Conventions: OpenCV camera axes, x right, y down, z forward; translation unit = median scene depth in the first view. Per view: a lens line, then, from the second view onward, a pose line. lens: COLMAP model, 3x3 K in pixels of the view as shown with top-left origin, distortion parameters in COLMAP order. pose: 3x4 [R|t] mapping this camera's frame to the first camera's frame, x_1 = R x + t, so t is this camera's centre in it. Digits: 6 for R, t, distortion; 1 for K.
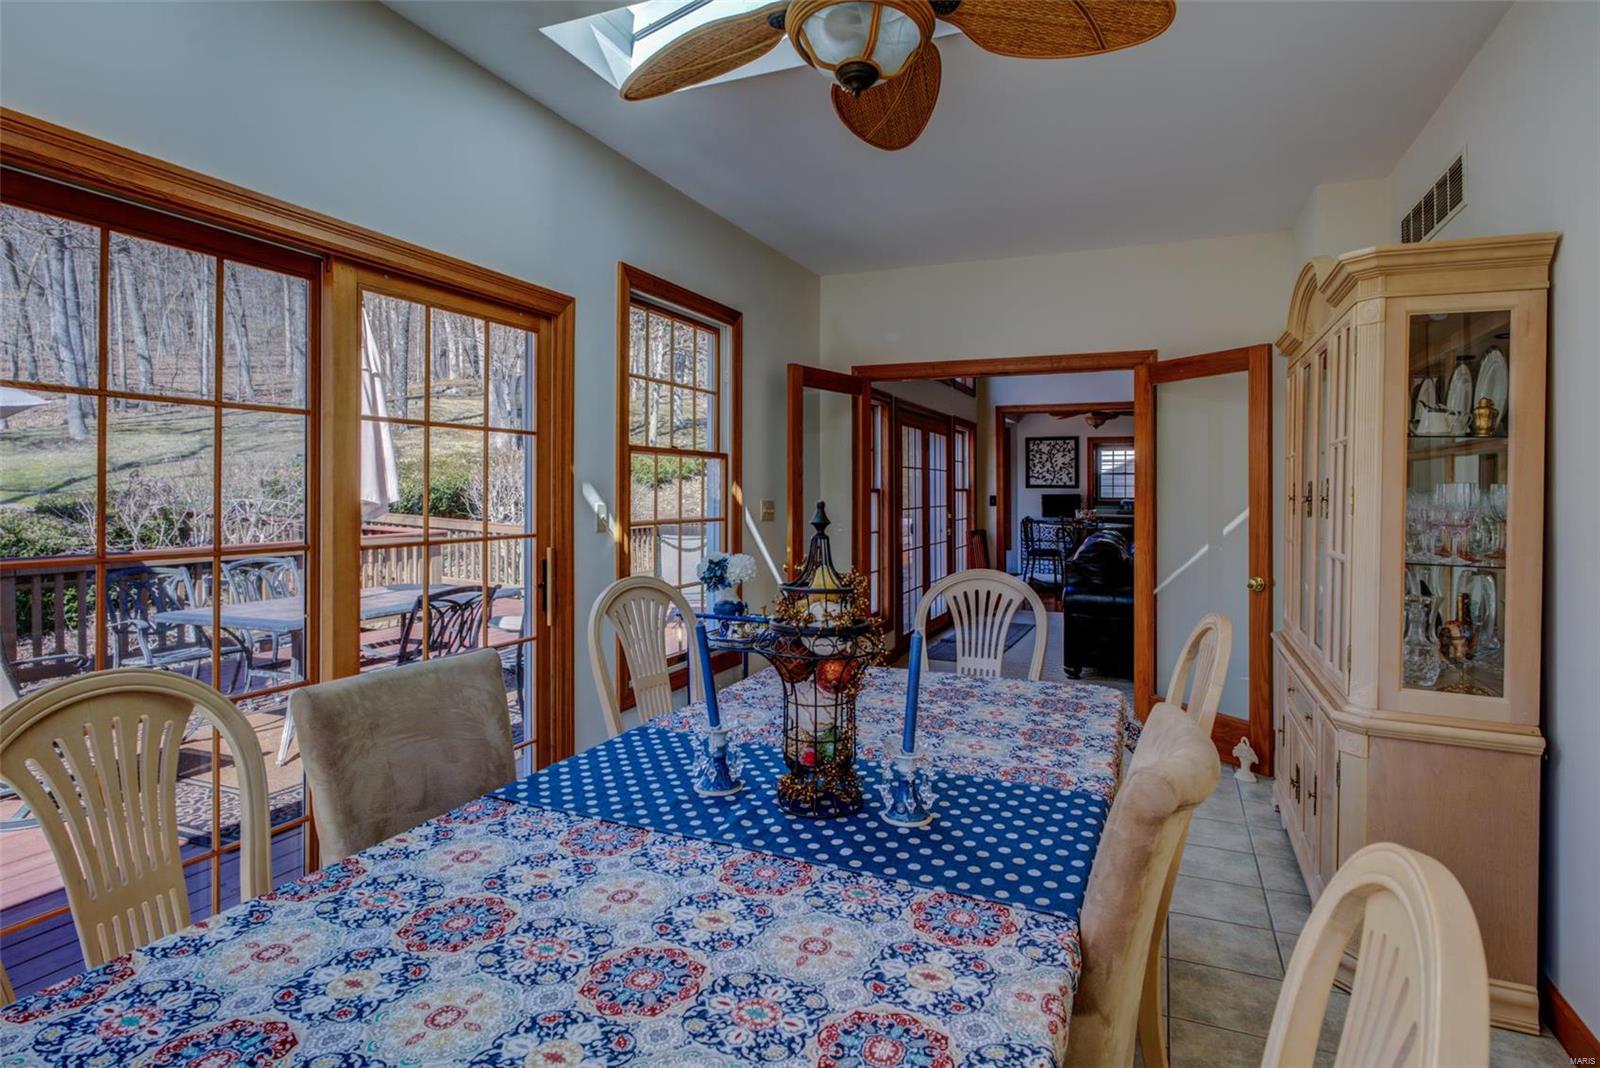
lens RADIAL K [[847.1, 0, 797.6], [0, 847.1, 493.1], [0, 0, 1]] dist [-0.001210, 0.000116]
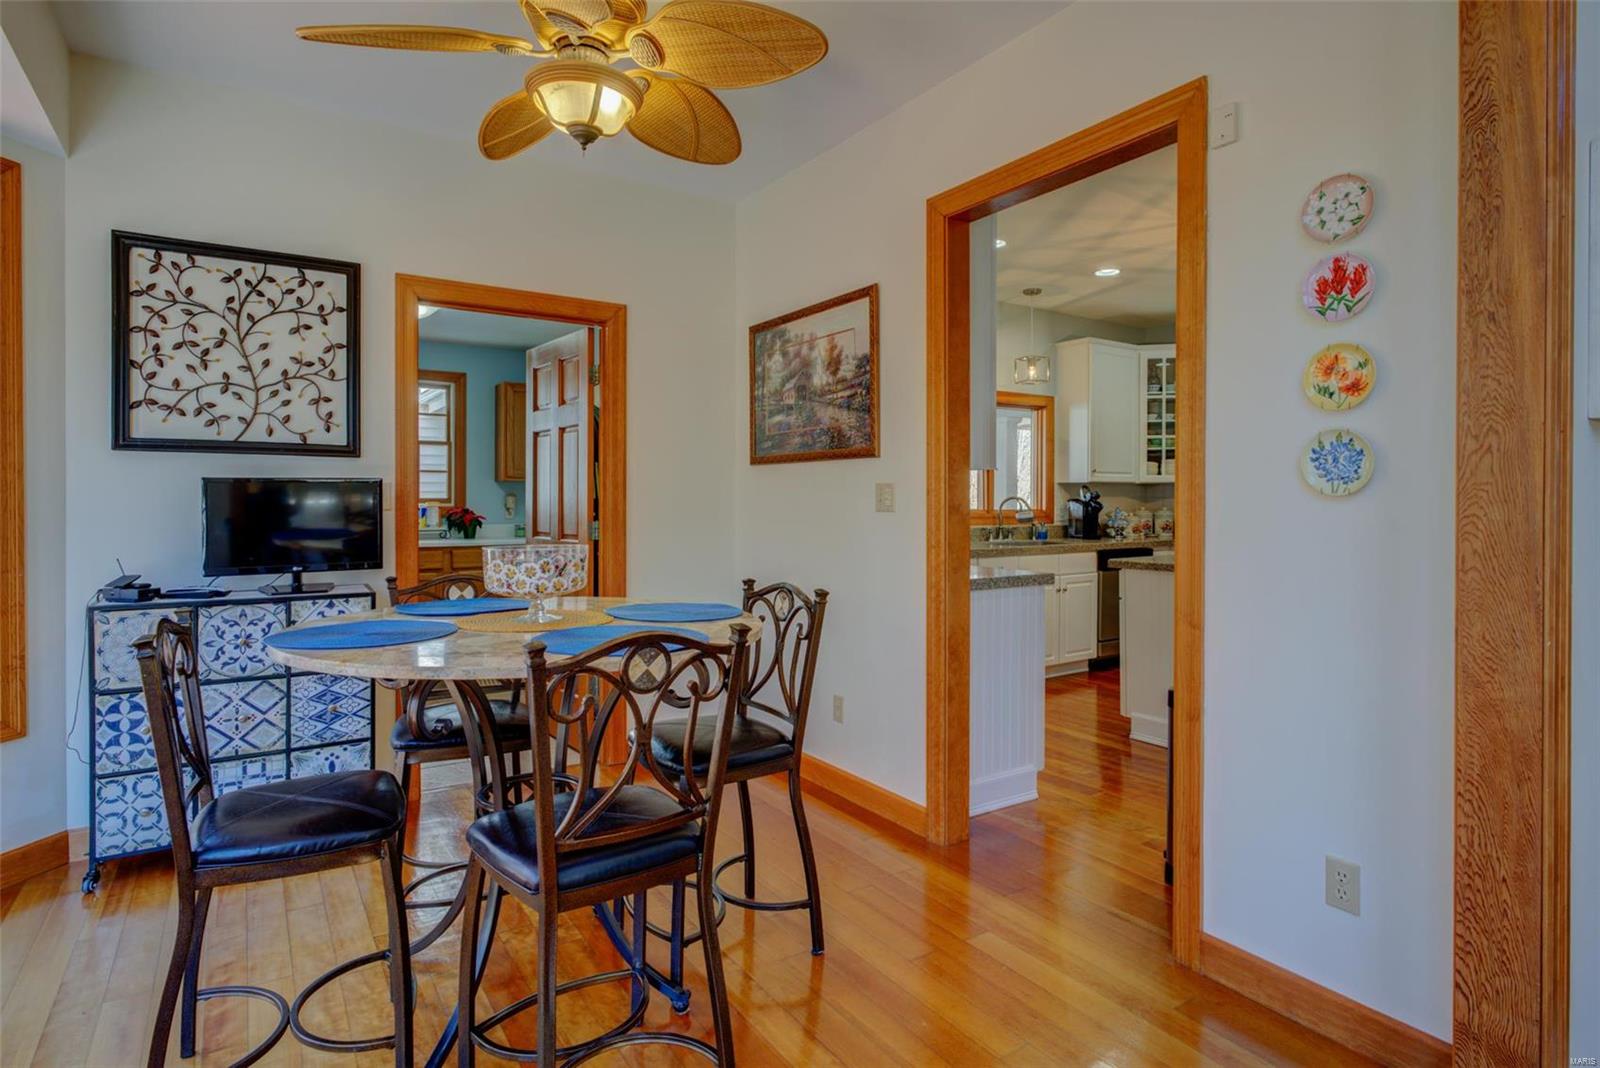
lens RADIAL K [[840.6, 0, 802.1], [0, 840.6, 504.6], [0, 0, 1]] dist [0.002447, 0.001594]
pose [[0.549293, -0.006236, 0.835606, 0.183096], [-0.007902, 0.999889, 0.012656, 0.004608], [-0.835592, -0.013555, 0.549183, 0.726172]]
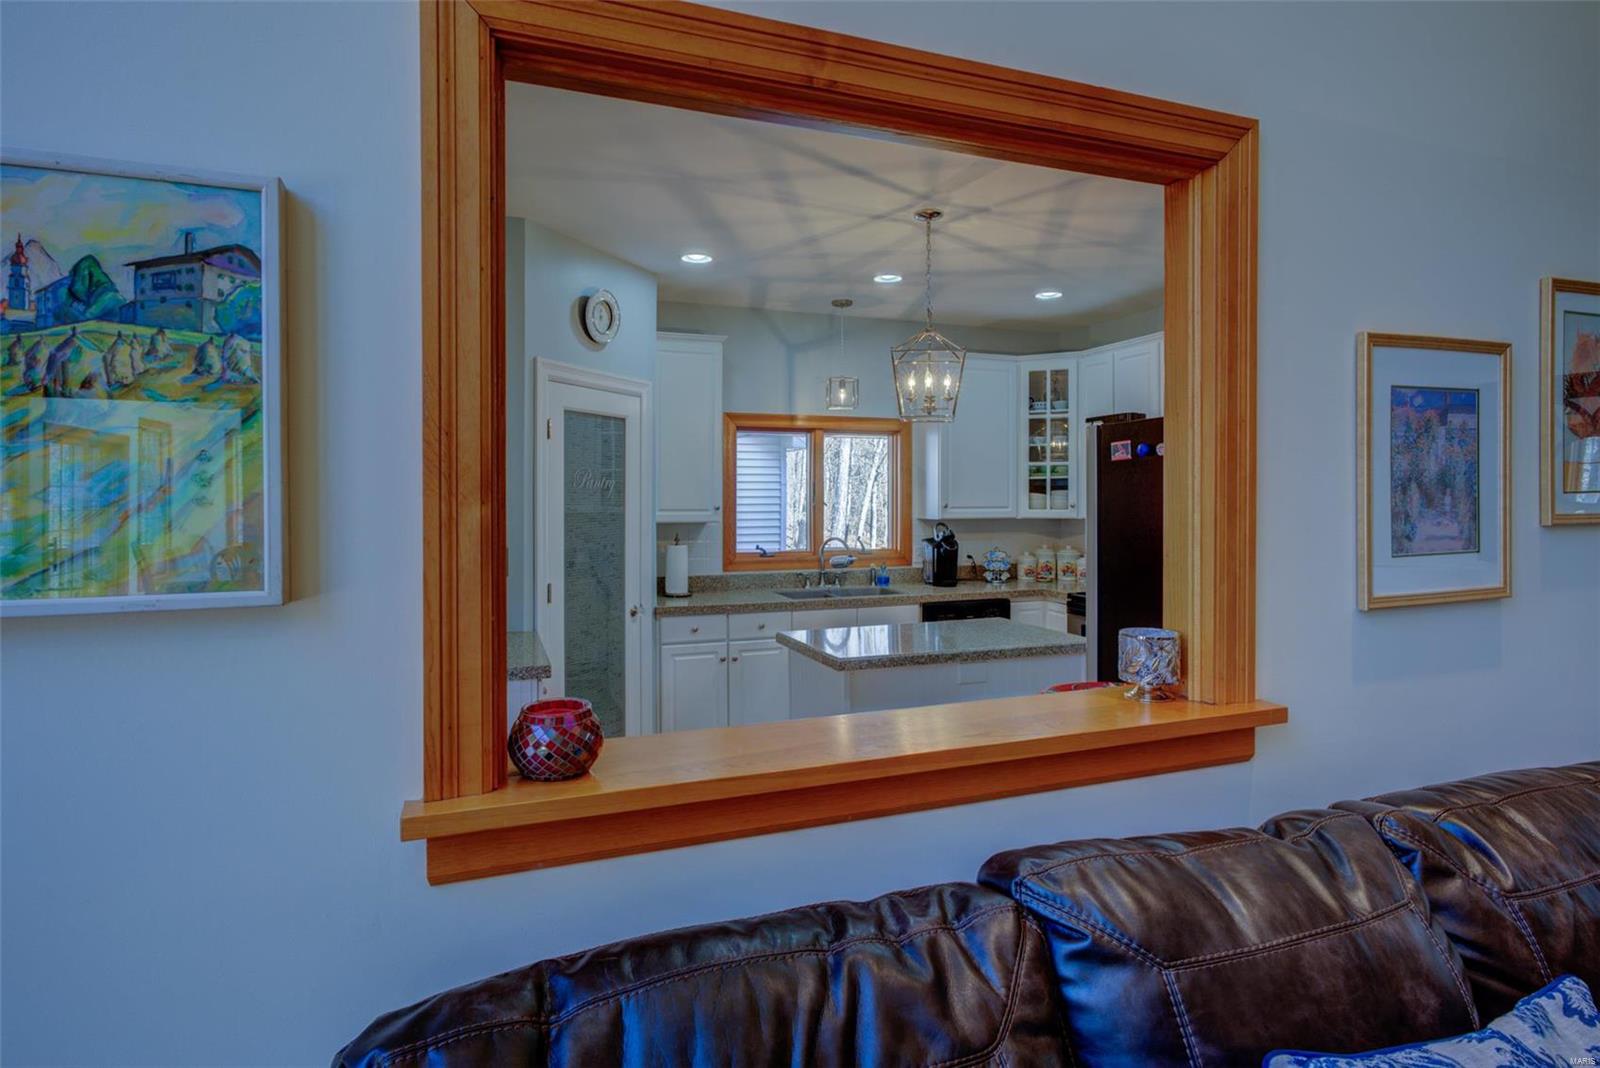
lens RADIAL K [[847.1, 0, 797.6], [0, 847.1, 493.1], [0, 0, 1]] dist [-0.001210, 0.000116]
pose [[0.717225, 0.005134, 0.696823, 0.361051], [-0.007065, 0.999975, -0.000095, -0.018910], [-0.696806, -0.004855, 0.717244, 0.585105]]
